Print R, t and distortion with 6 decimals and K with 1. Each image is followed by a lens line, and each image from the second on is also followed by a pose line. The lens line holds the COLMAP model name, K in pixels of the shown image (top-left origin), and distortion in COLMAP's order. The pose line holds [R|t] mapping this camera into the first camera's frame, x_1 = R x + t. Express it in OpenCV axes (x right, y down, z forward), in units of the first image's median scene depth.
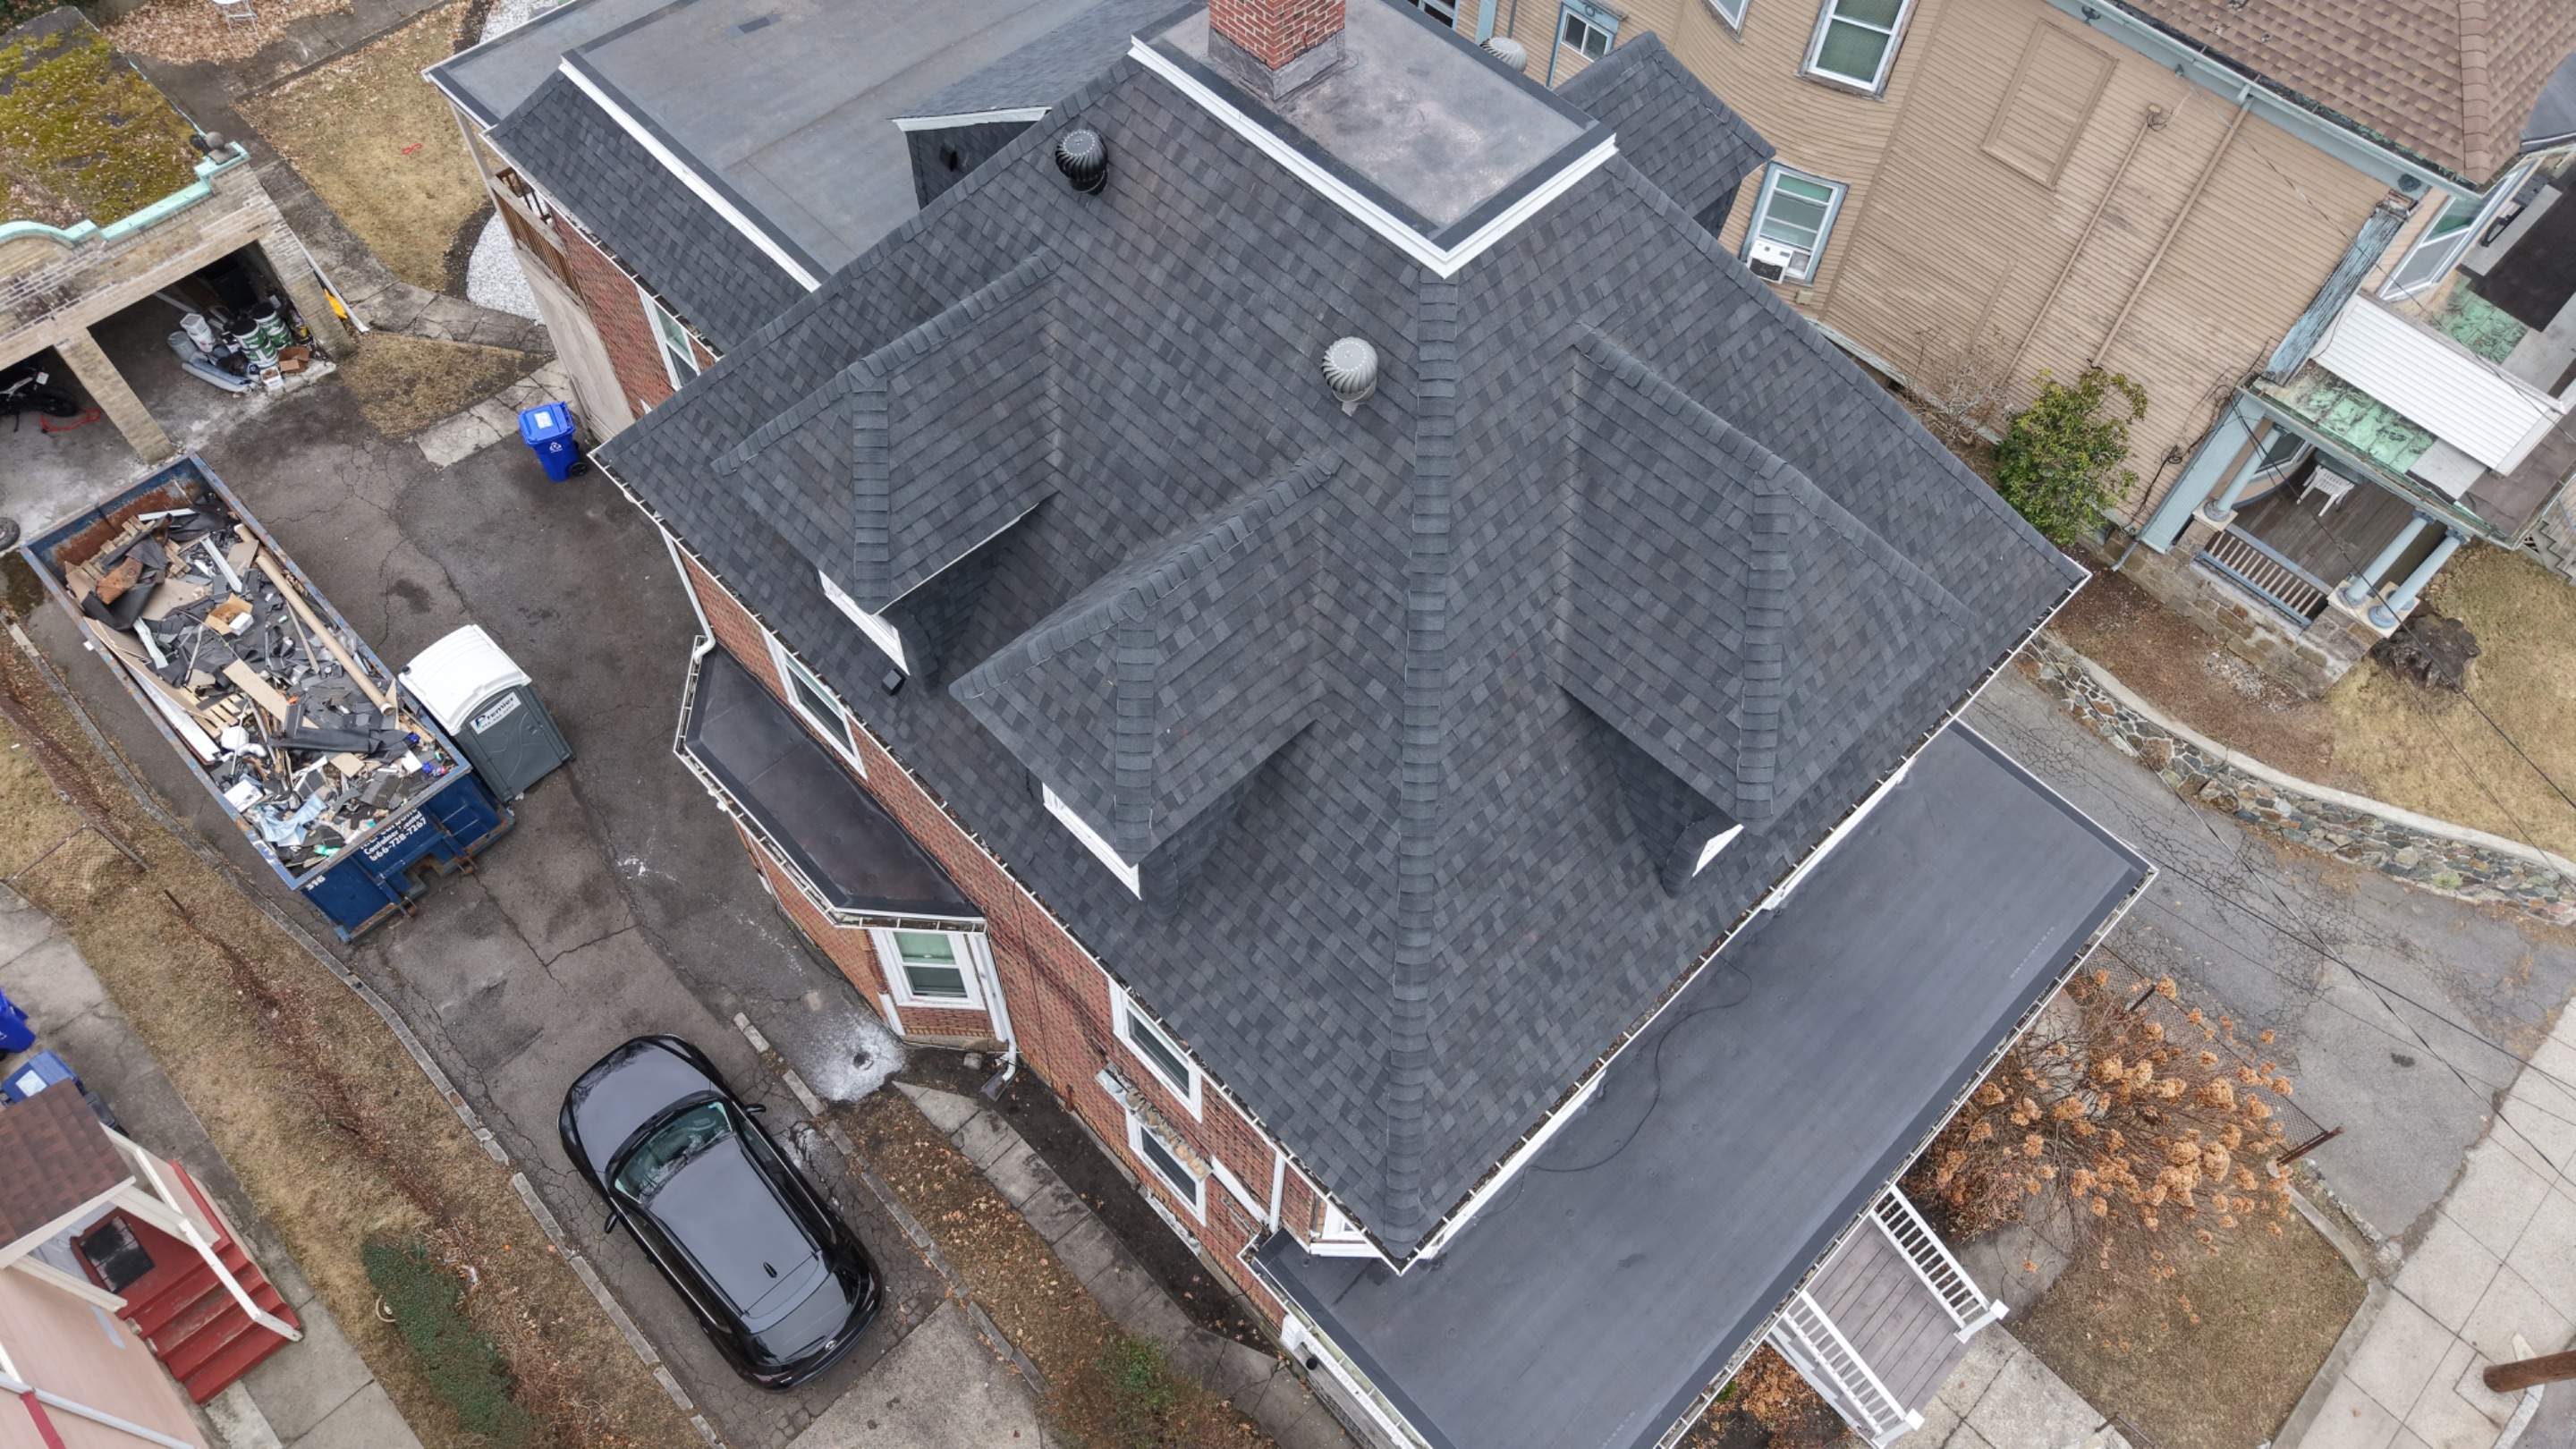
lens RADIAL K [[1719.8, 0, 1283.5], [0, 1719.8, 724.8], [0, 0, 1]] dist [0.022275, -0.020407]
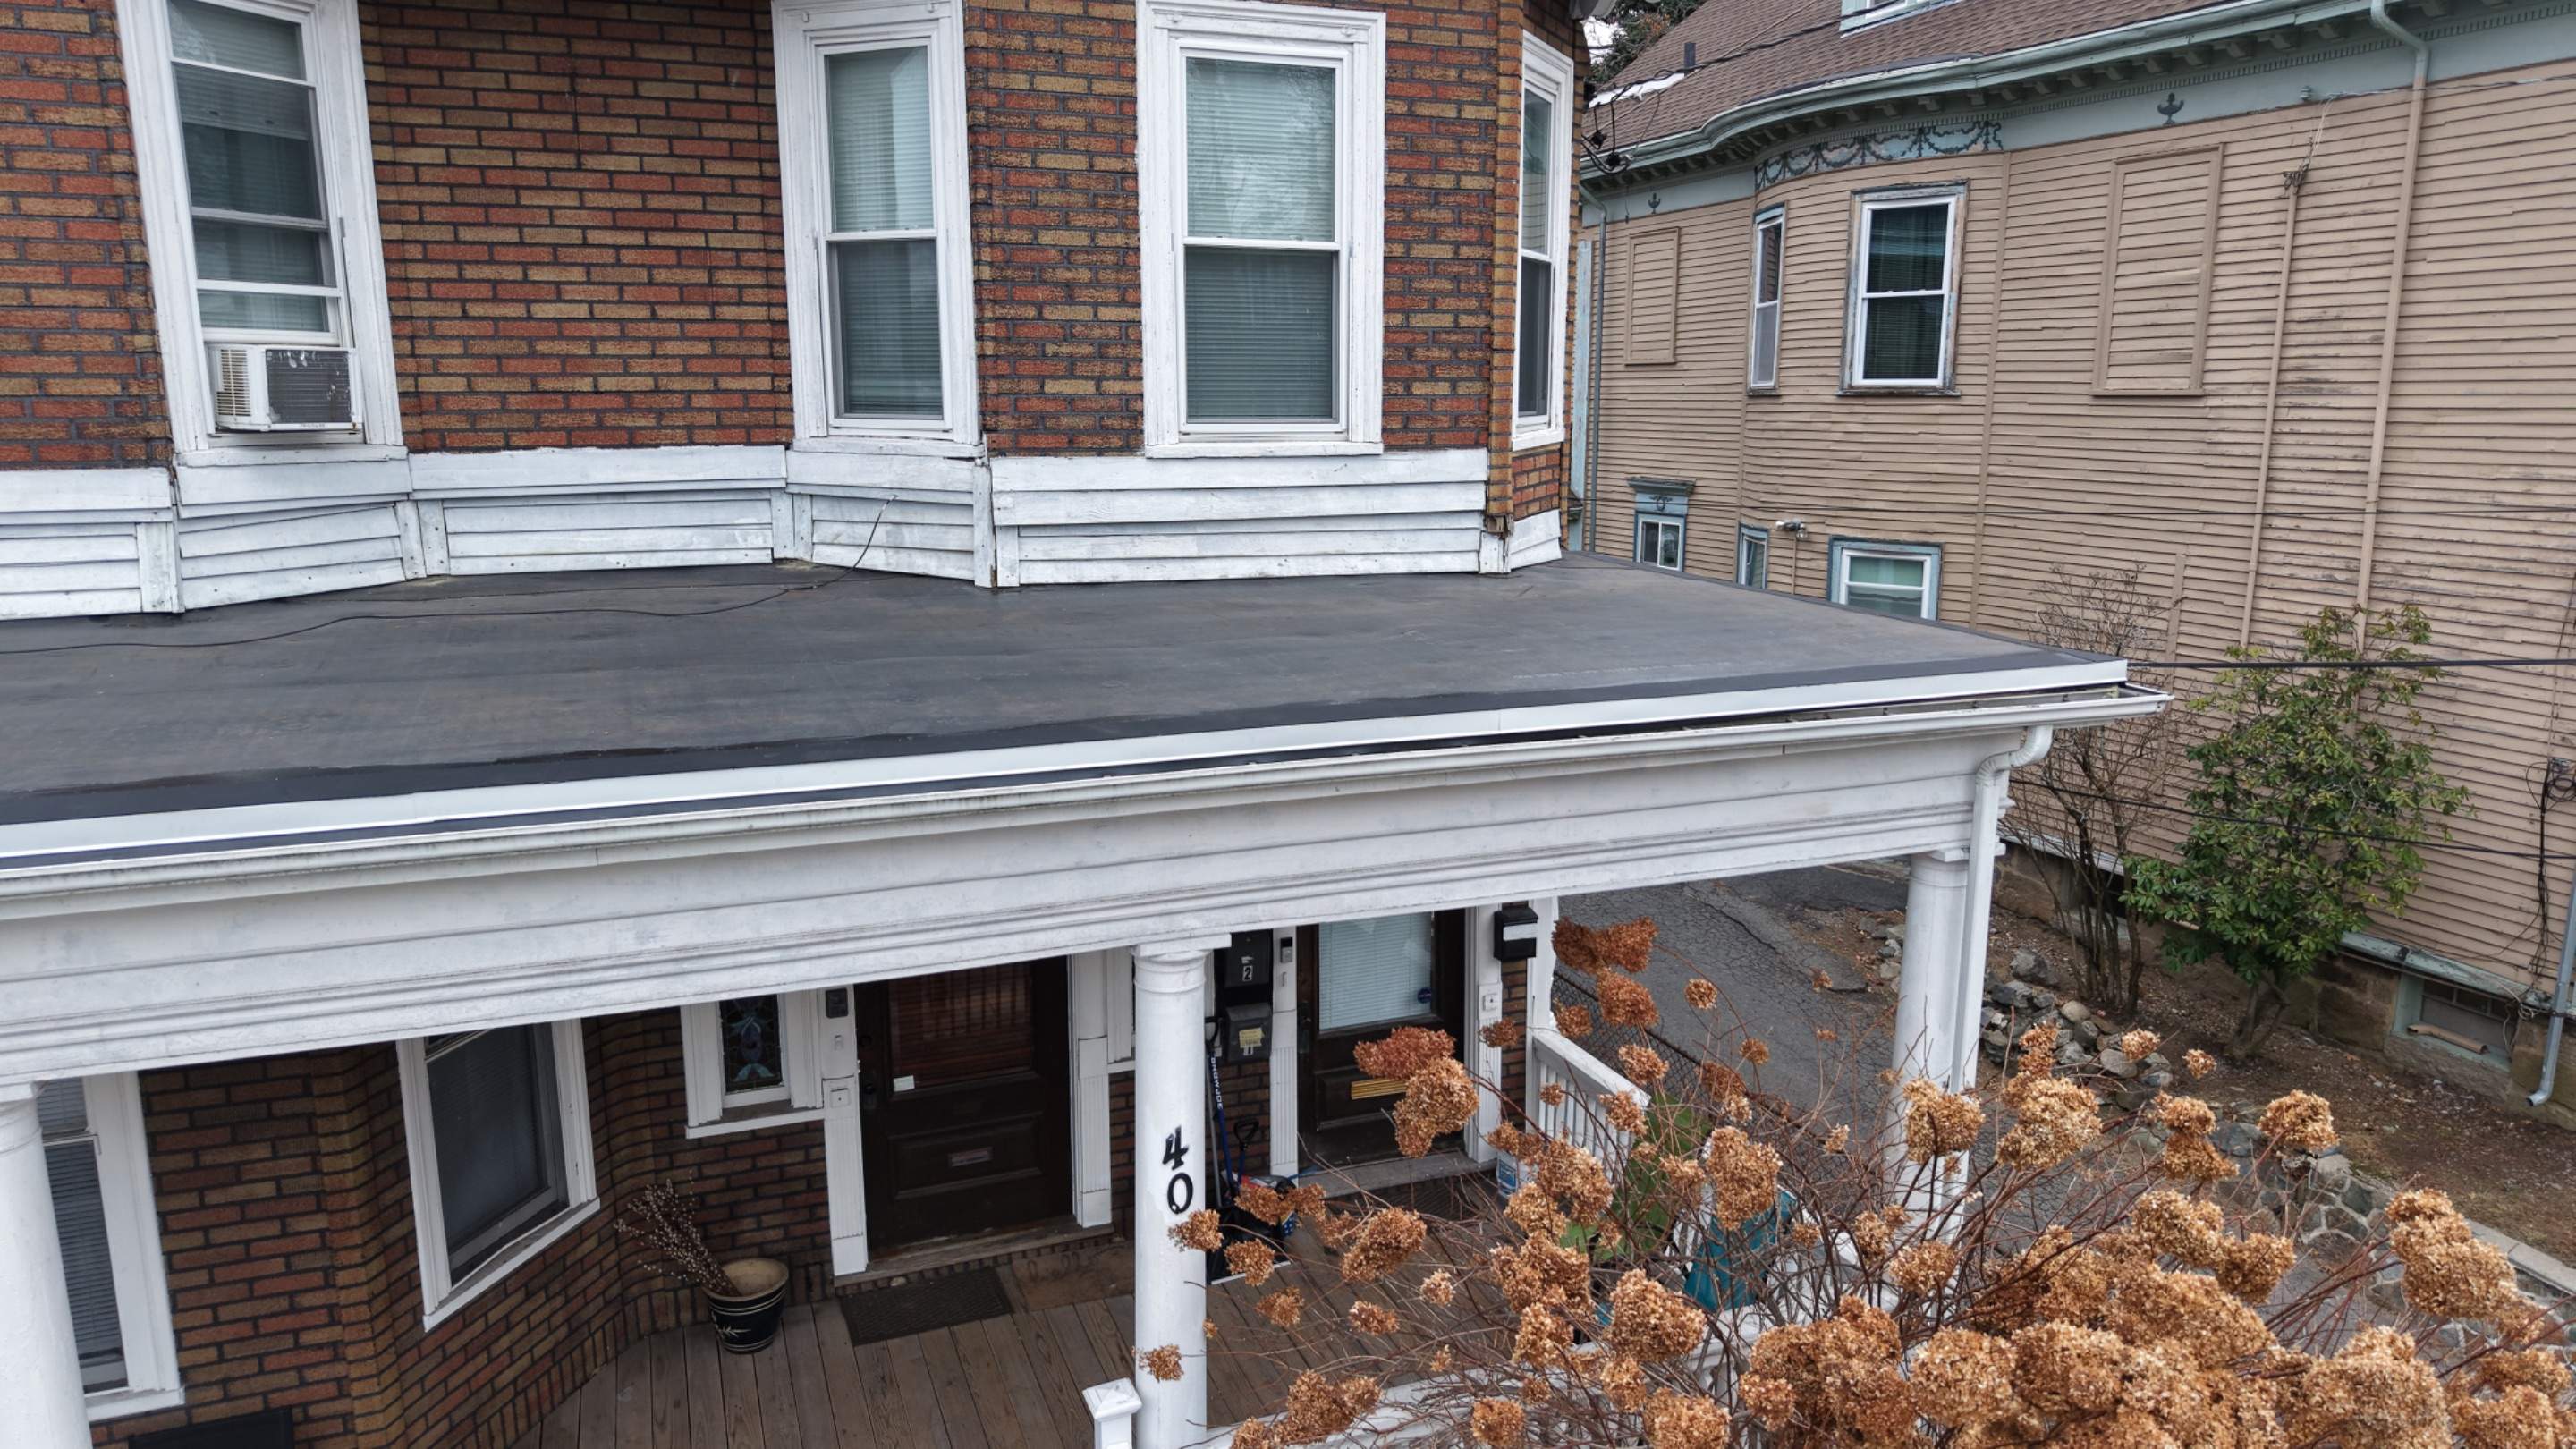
lens RADIAL K [[1719.8, 0, 1280.4], [0, 1719.8, 731.2], [0, 0, 1]] dist [0.022275, -0.020407]
pose [[0.920314, 0.044065, -0.388691, 0.416024], [-0.312572, 0.680279, -0.662963, 0.308360], [0.235205, 0.731628, 0.639844, 0.658905]]
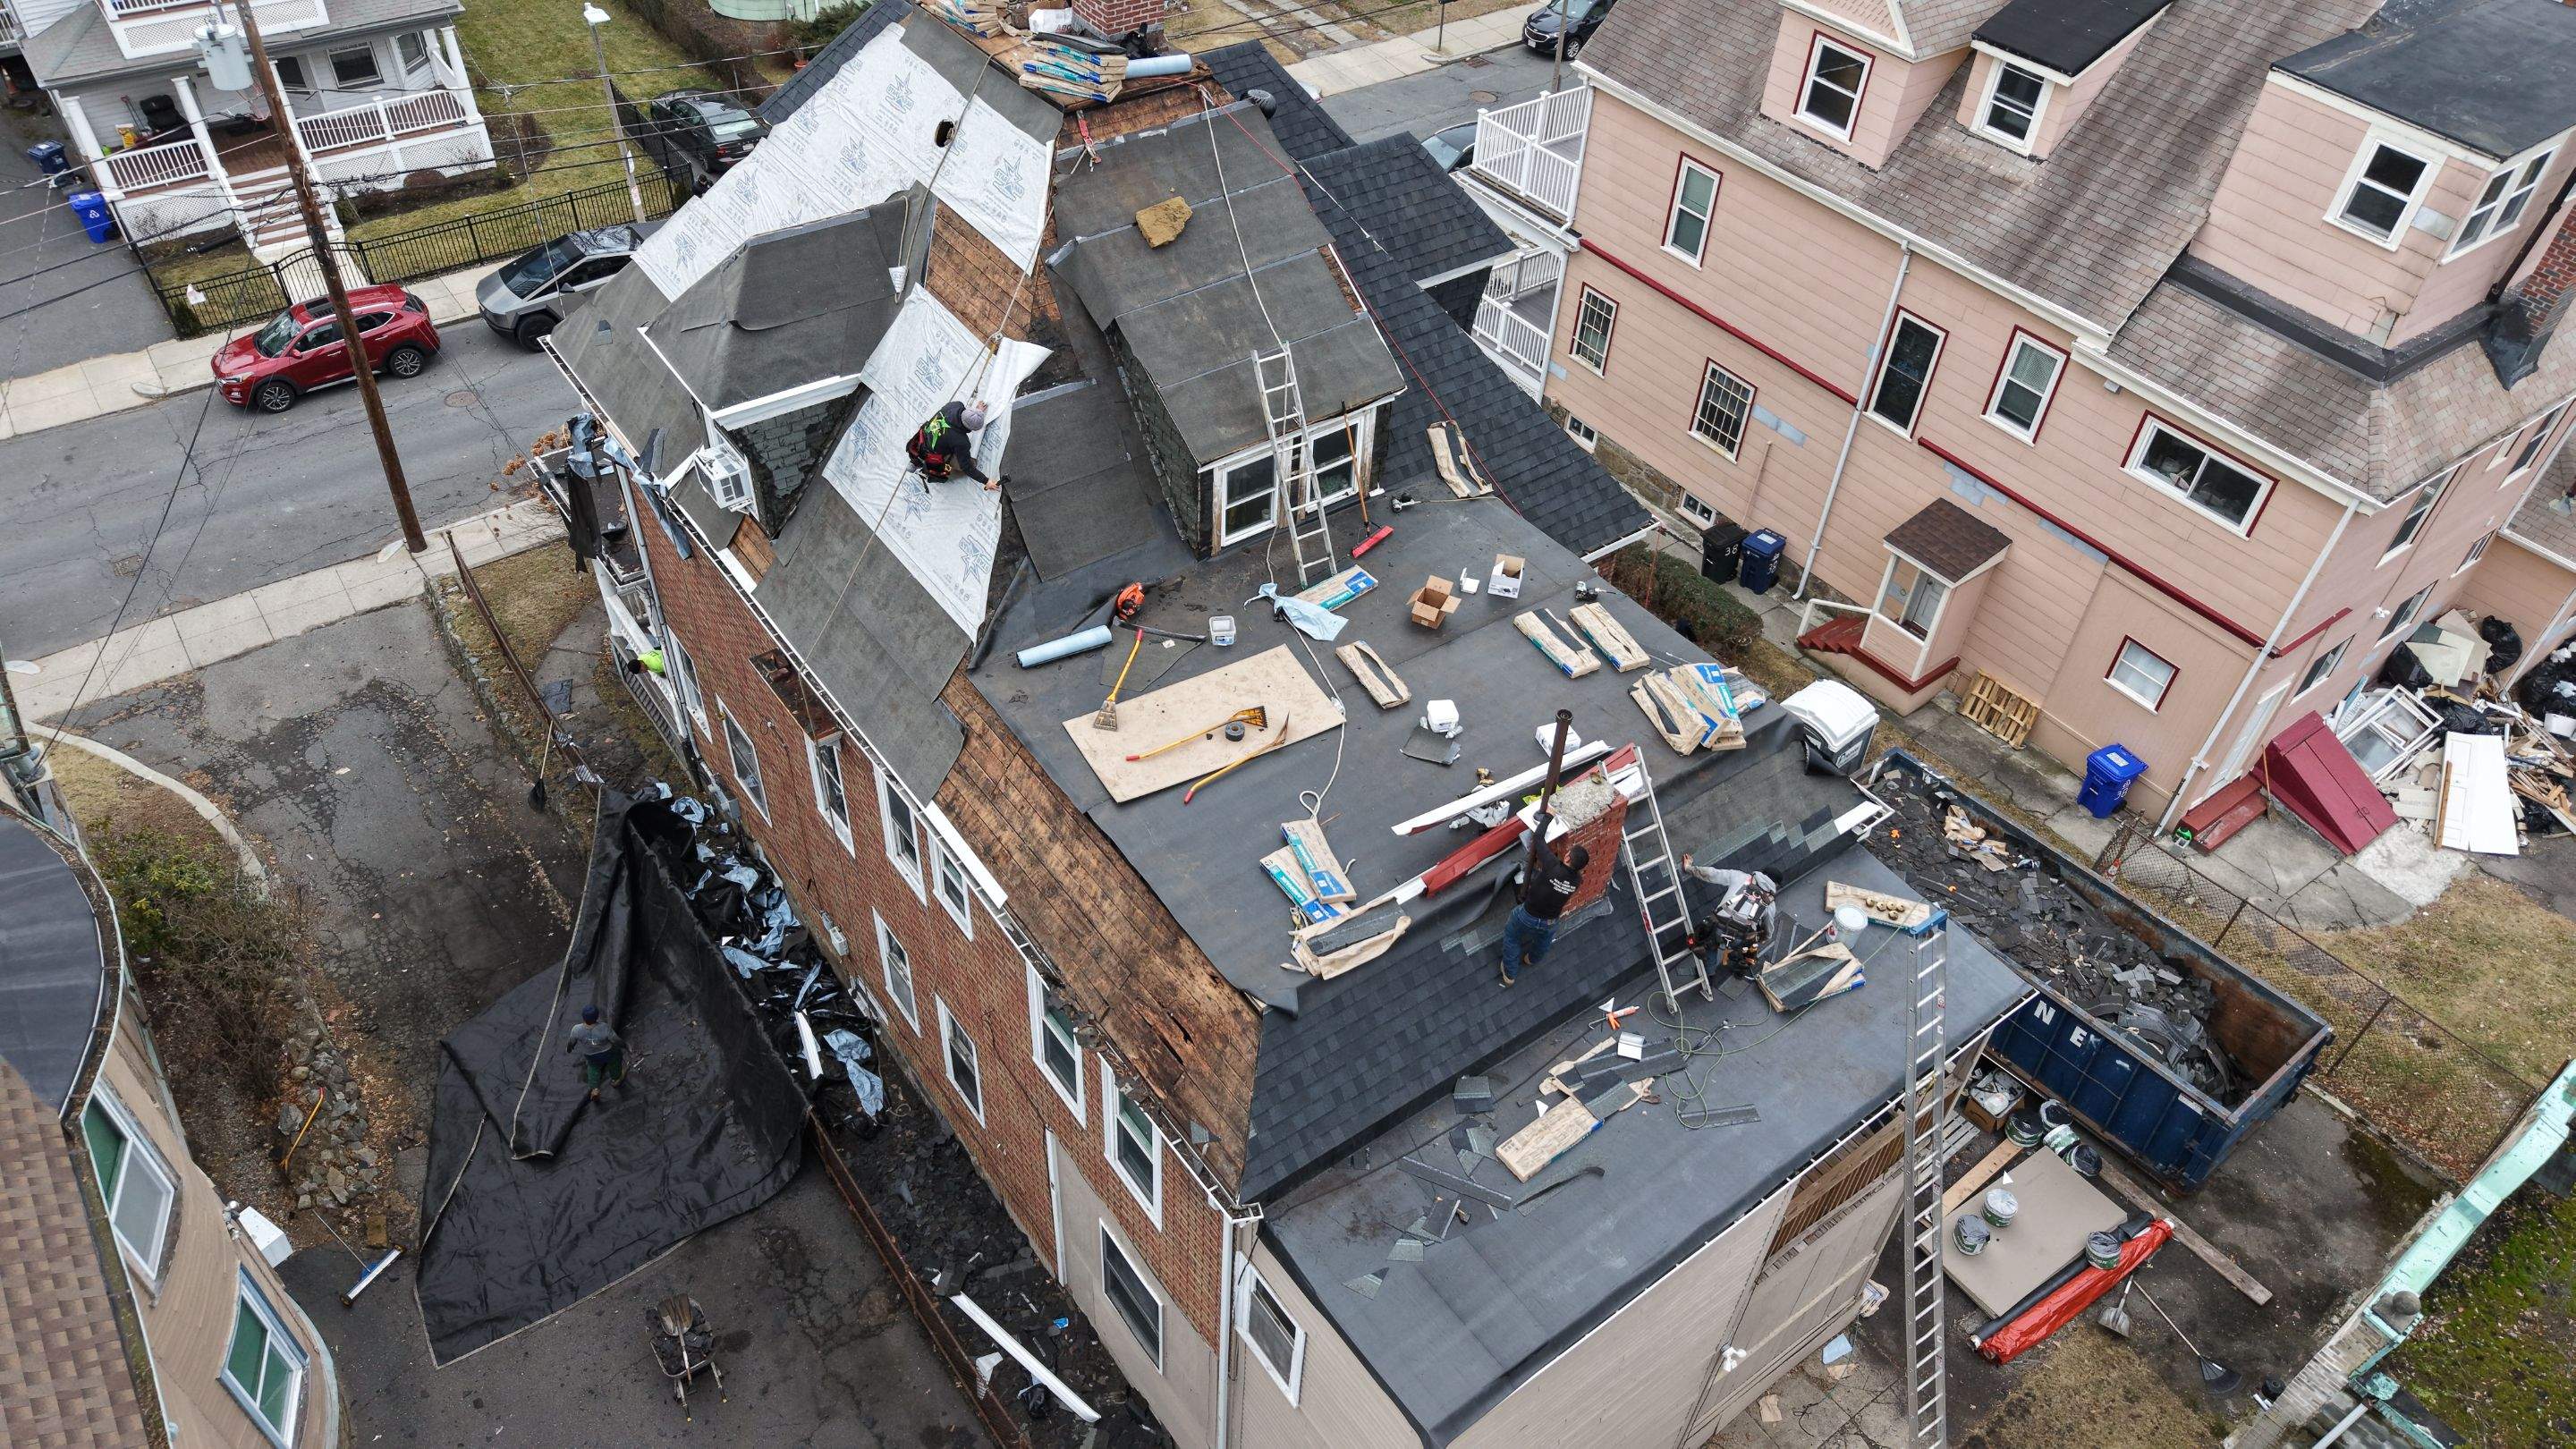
lens RADIAL K [[1719.8, 0, 1276.9], [0, 1719.8, 739.5], [0, 0, 1]] dist [0.022275, -0.020407]
pose [[-0.987768, -0.146610, 0.053111, -0.174273], [0.079627, -0.181400, 0.980180, -1.109602], [-0.134070, 0.972419, 0.190855, 0.754555]]
